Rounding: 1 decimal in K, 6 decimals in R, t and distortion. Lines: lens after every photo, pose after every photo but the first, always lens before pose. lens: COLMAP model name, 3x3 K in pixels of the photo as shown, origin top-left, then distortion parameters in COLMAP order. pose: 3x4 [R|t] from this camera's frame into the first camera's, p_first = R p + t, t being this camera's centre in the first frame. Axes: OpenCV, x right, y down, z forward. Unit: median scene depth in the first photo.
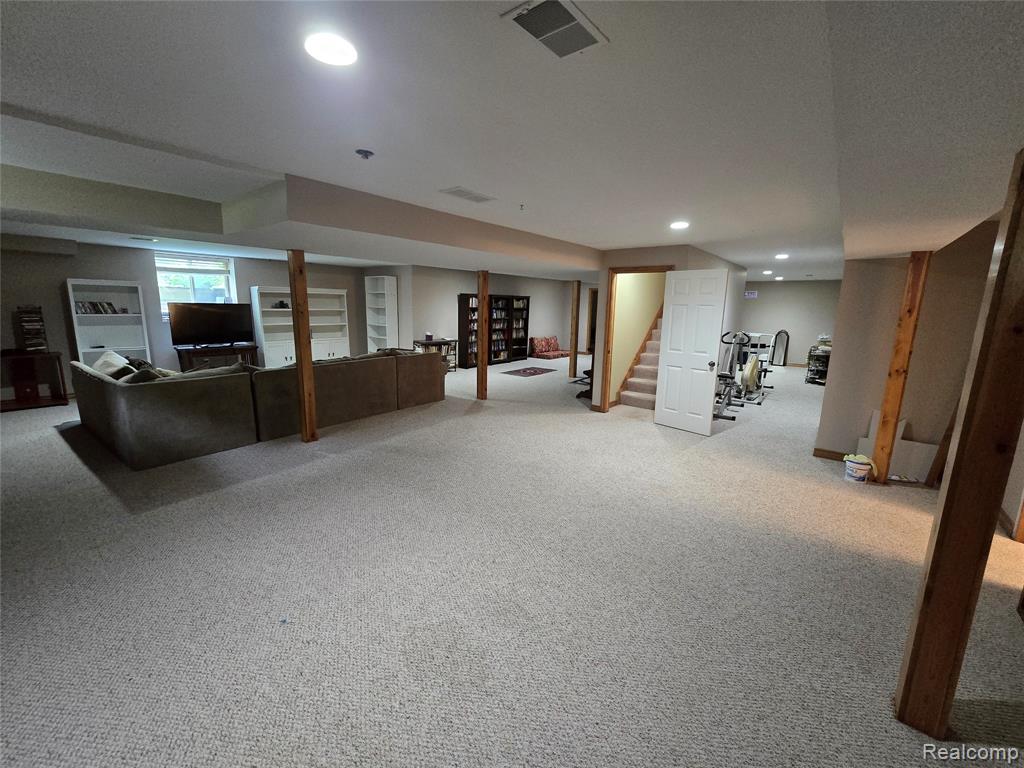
lens RADIAL K [[418.4, 0, 511.2], [0, 418.4, 384.6], [0, 0, 1]] dist [-0.000842, 0.000548]
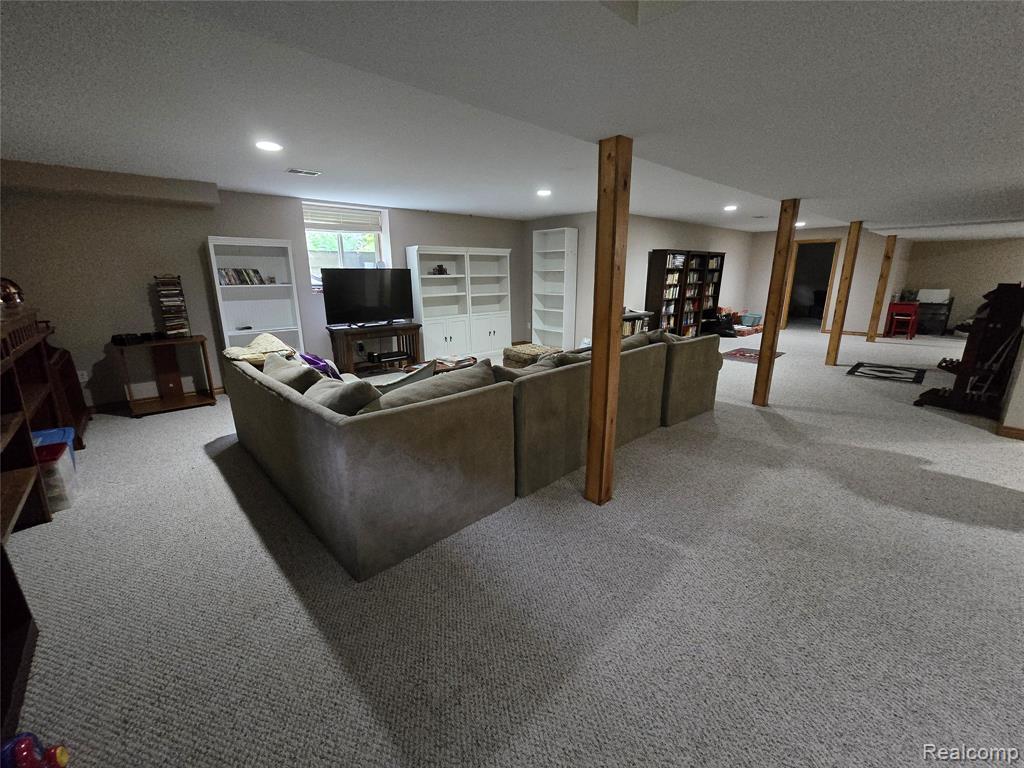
lens RADIAL K [[418.4, 0, 511.0], [0, 418.4, 383.5], [0, 0, 1]] dist [-0.000842, 0.000548]
pose [[0.985412, 0.018465, -0.169182, -0.312276], [-0.007037, 0.997667, 0.067900, -0.036872], [0.170041, -0.065719, 0.983243, 0.267303]]
